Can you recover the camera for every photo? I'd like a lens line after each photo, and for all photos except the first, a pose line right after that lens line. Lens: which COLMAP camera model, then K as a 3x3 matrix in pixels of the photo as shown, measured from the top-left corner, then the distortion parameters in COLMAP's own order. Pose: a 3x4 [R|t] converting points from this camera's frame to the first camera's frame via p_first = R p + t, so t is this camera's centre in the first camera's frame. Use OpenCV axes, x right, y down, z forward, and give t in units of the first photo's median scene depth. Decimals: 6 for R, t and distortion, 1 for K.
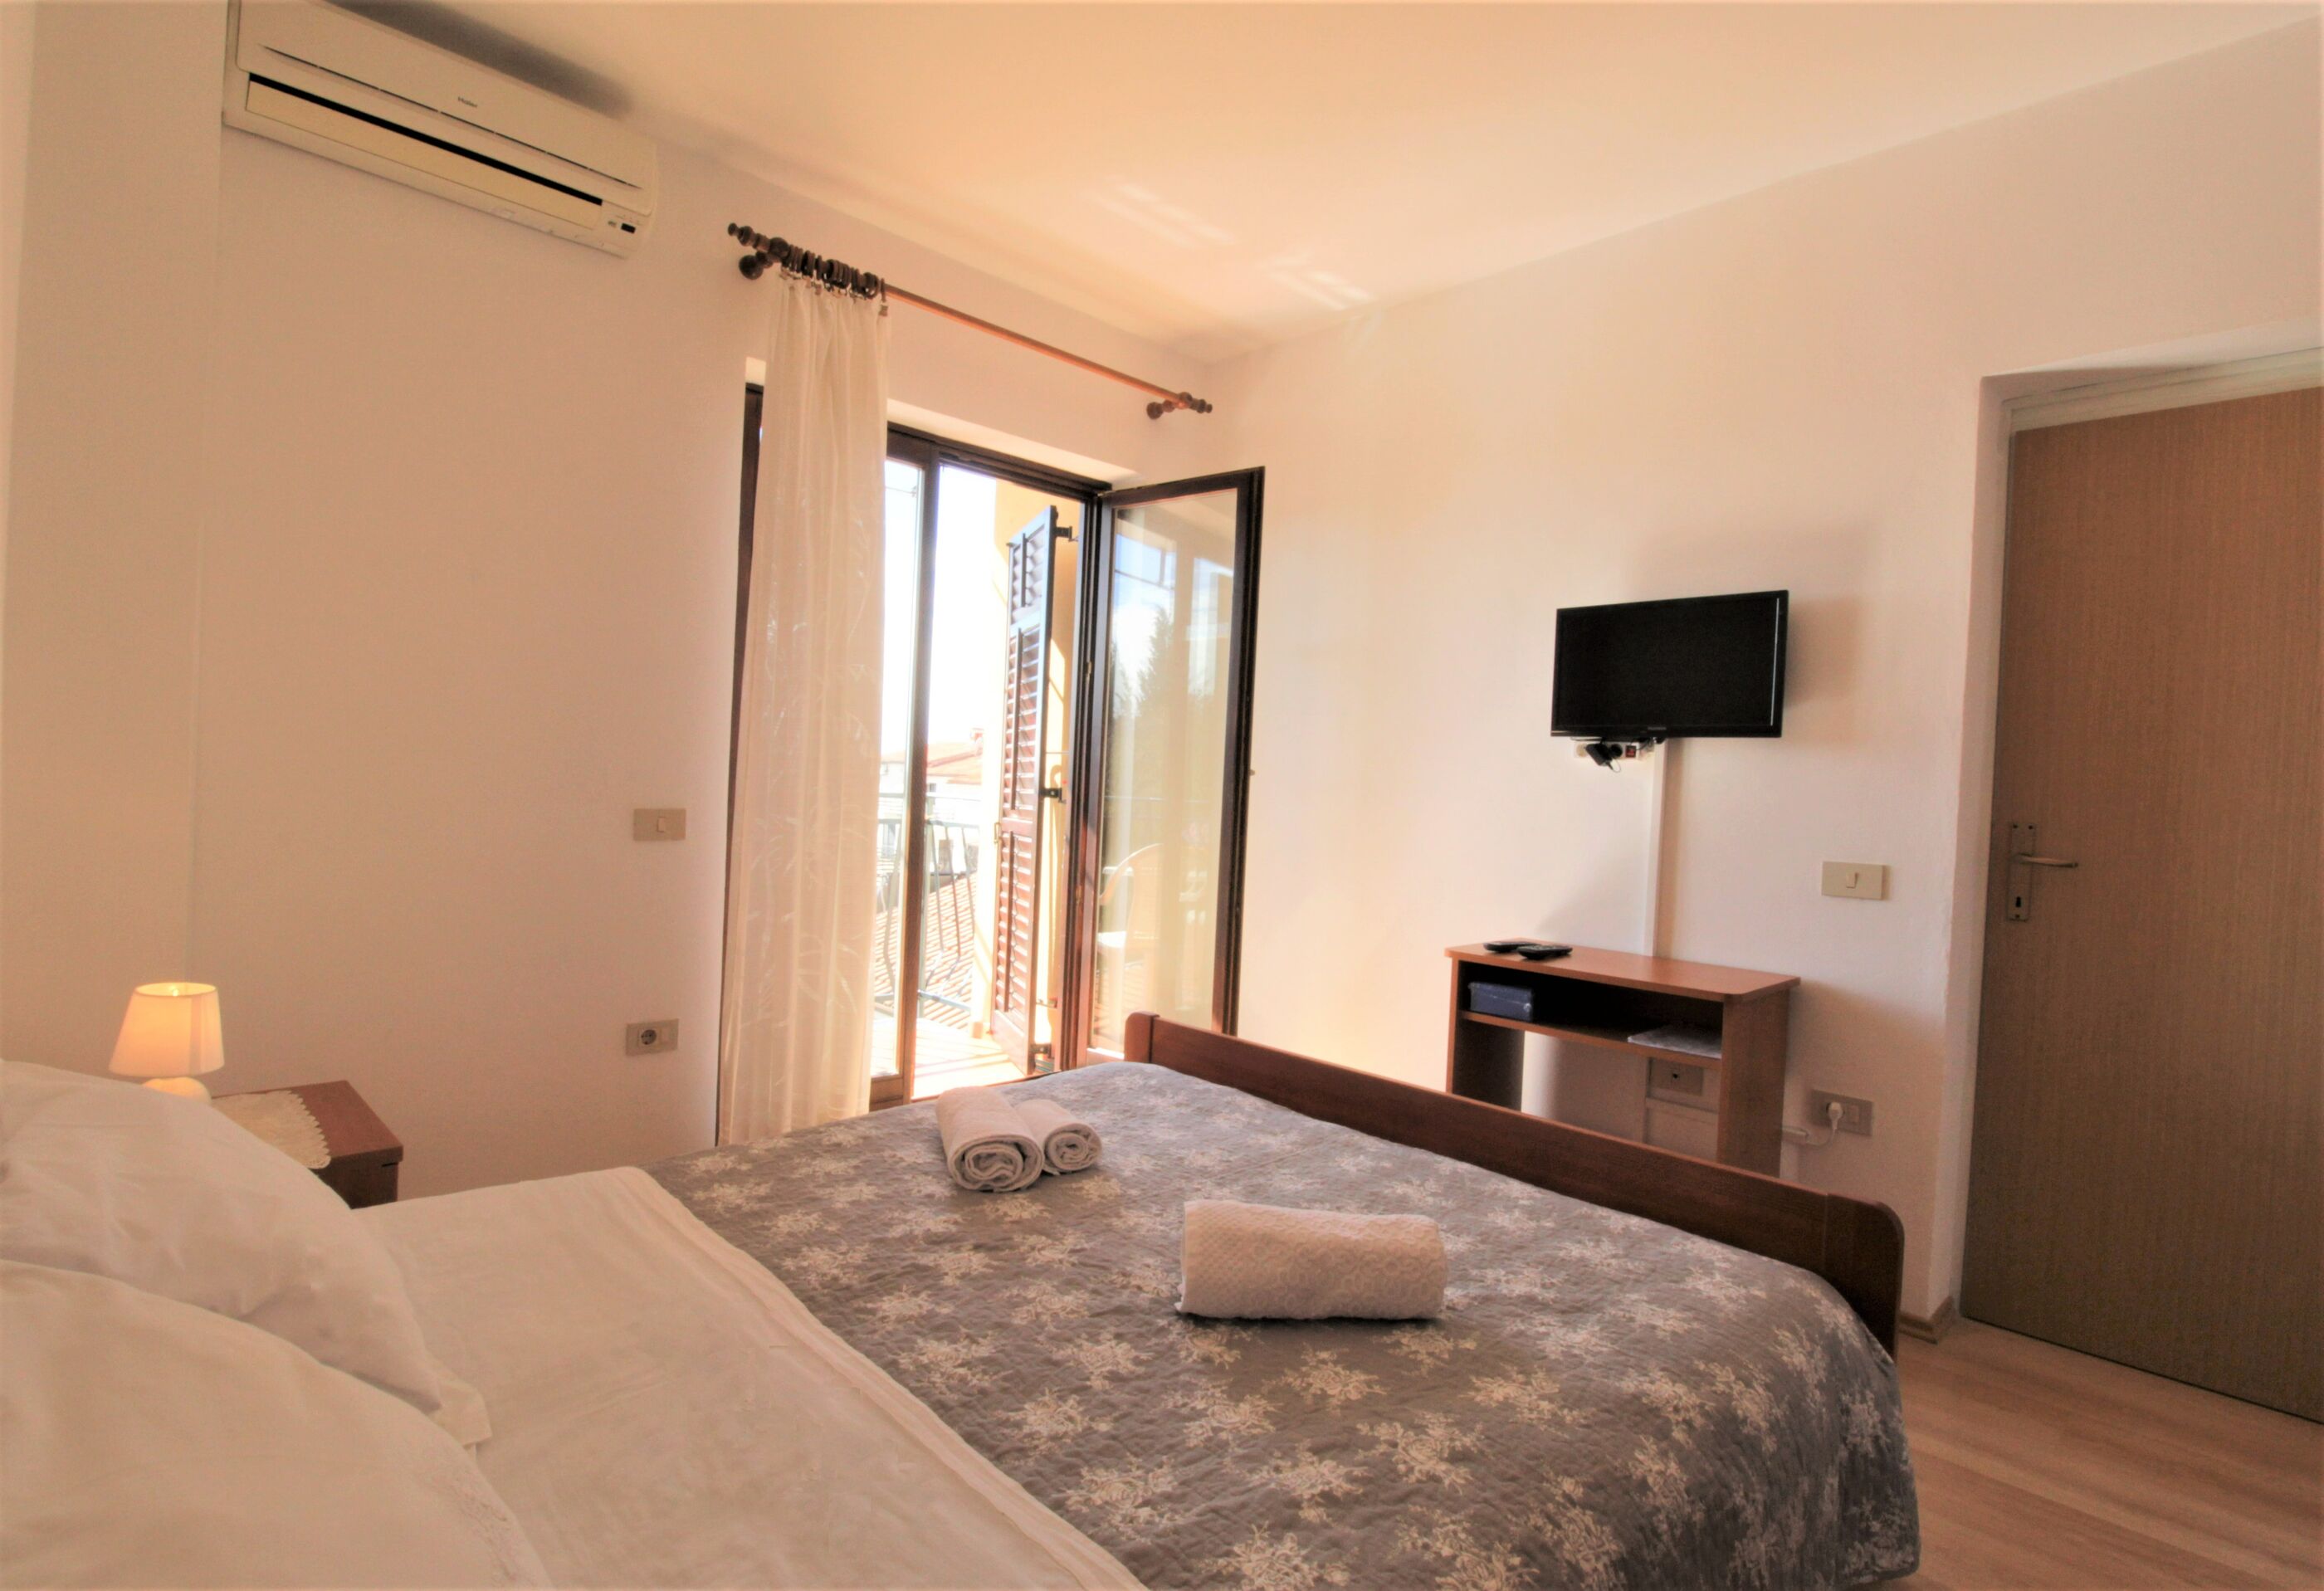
lens RADIAL K [[1109.4, 0, 1153.1], [0, 1109.4, 796.1], [0, 0, 1]] dist [0.004890, -0.016959]
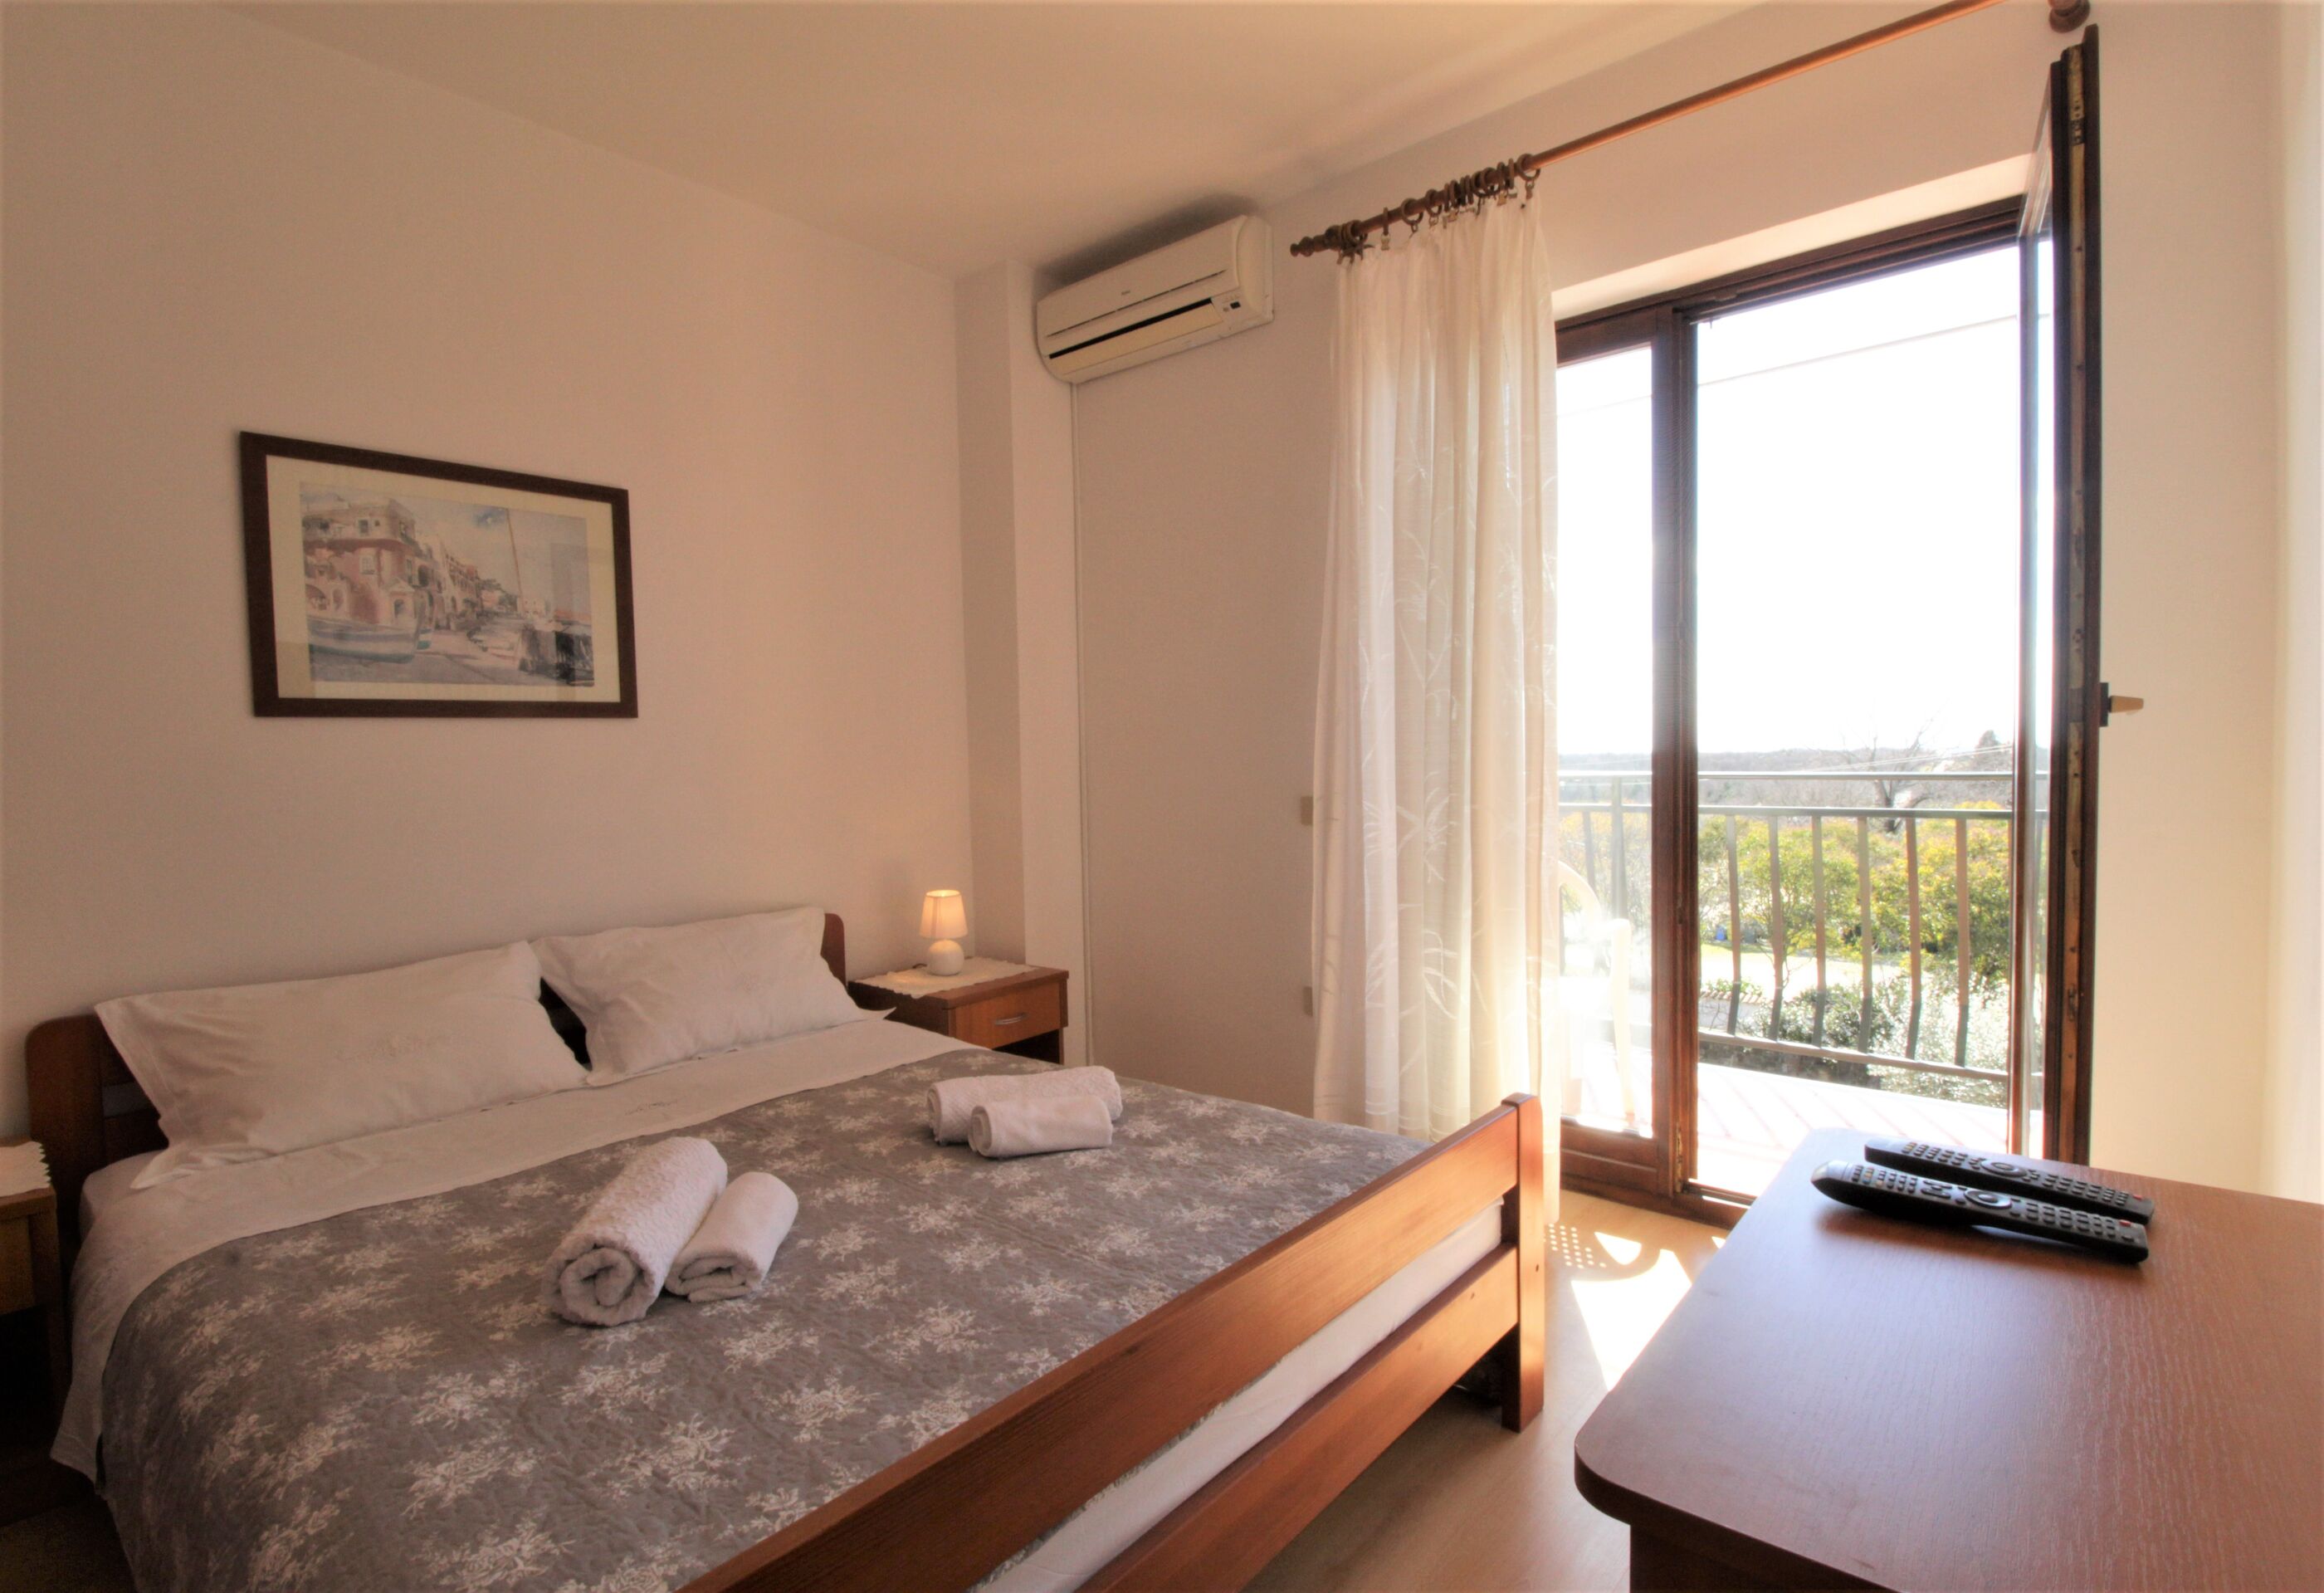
lens RADIAL K [[1116.4, 0, 1151.3], [0, 1116.4, 798.5], [0, 0, 1]] dist [0.002373, -0.012256]
pose [[0.093094, -0.008889, -0.995618, 1.037975], [0.011316, 0.999905, -0.007869, 0.033540], [0.995593, -0.010534, 0.093185, 1.176664]]
